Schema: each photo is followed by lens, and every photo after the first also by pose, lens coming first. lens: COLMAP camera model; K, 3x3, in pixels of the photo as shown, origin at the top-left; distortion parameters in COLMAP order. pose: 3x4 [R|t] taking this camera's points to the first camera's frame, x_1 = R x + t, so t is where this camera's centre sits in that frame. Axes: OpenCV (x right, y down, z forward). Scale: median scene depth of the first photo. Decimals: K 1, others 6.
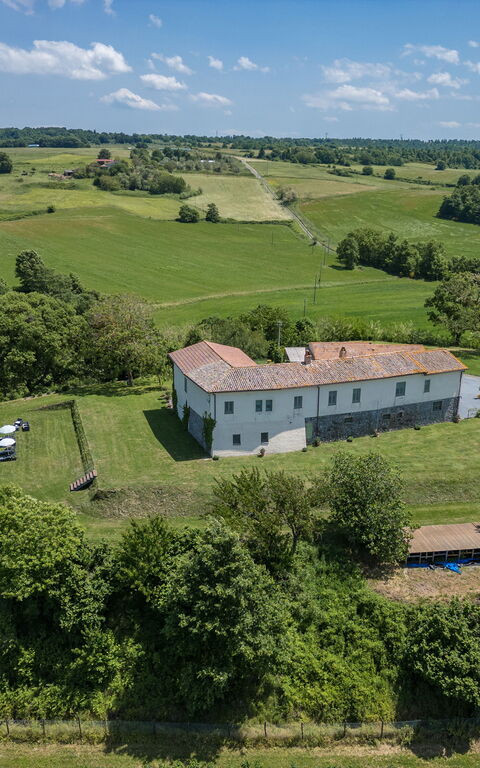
lens RADIAL K [[700.2, 0, 240.4], [0, 700.2, 403.8], [0, 0, 1]] dist [0.103065, -0.106196]
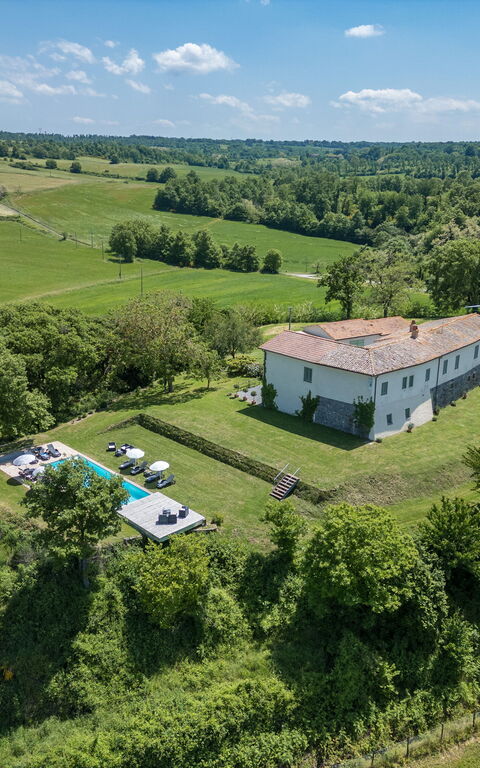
lens RADIAL K [[710.0, 0, 240.0], [0, 710.0, 384.0], [0, 0, 1]] dist [0.096007, -0.125347]
pose [[0.888789, -0.140718, 0.436180, -0.166042], [0.150204, 0.988571, 0.012862, -0.011597], [-0.433005, 0.054085, 0.899767, 0.042587]]
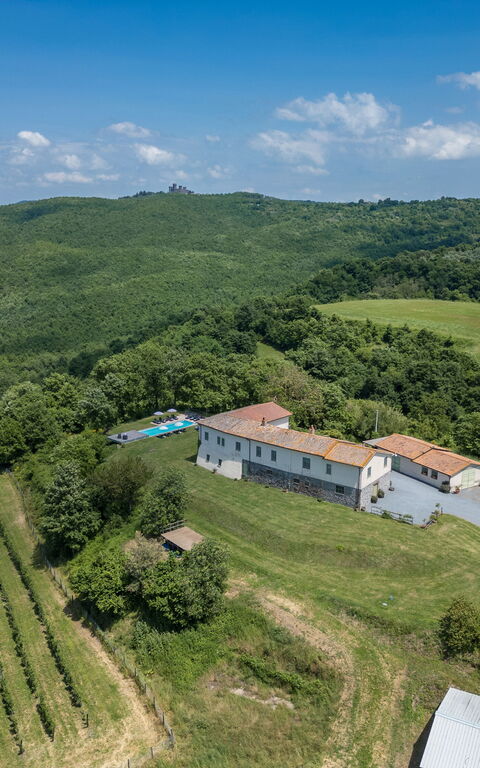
lens RADIAL K [[700.2, 0, 240.4], [0, 700.2, 403.8], [0, 0, 1]] dist [0.103065, -0.106196]
pose [[0.508991, 0.216323, -0.833146, 0.340469], [-0.287033, 0.955162, 0.072648, -0.051680], [0.811505, 0.202163, 0.548261, 0.045447]]
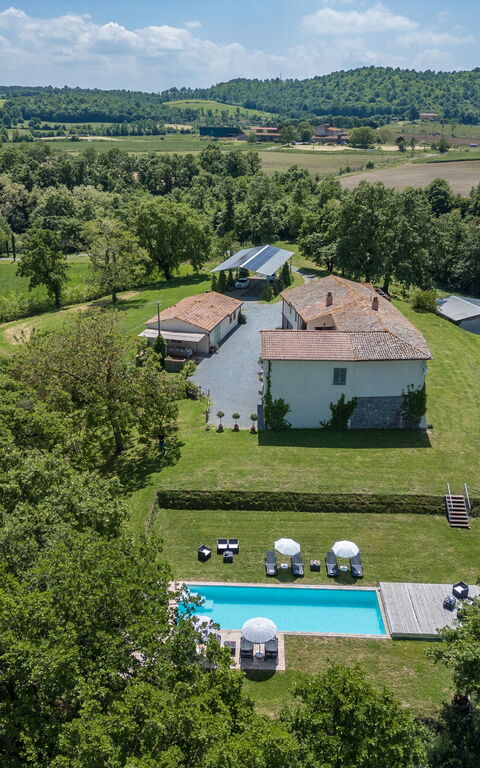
lens RADIAL K [[710.0, 0, 240.0], [0, 710.0, 384.0], [0, 0, 1]] dist [0.096007, -0.125347]
pose [[0.306881, -0.346256, 0.886528, -0.237357], [0.310429, 0.916948, 0.250679, -0.073292], [-0.899699, 0.198275, 0.388882, 0.218779]]
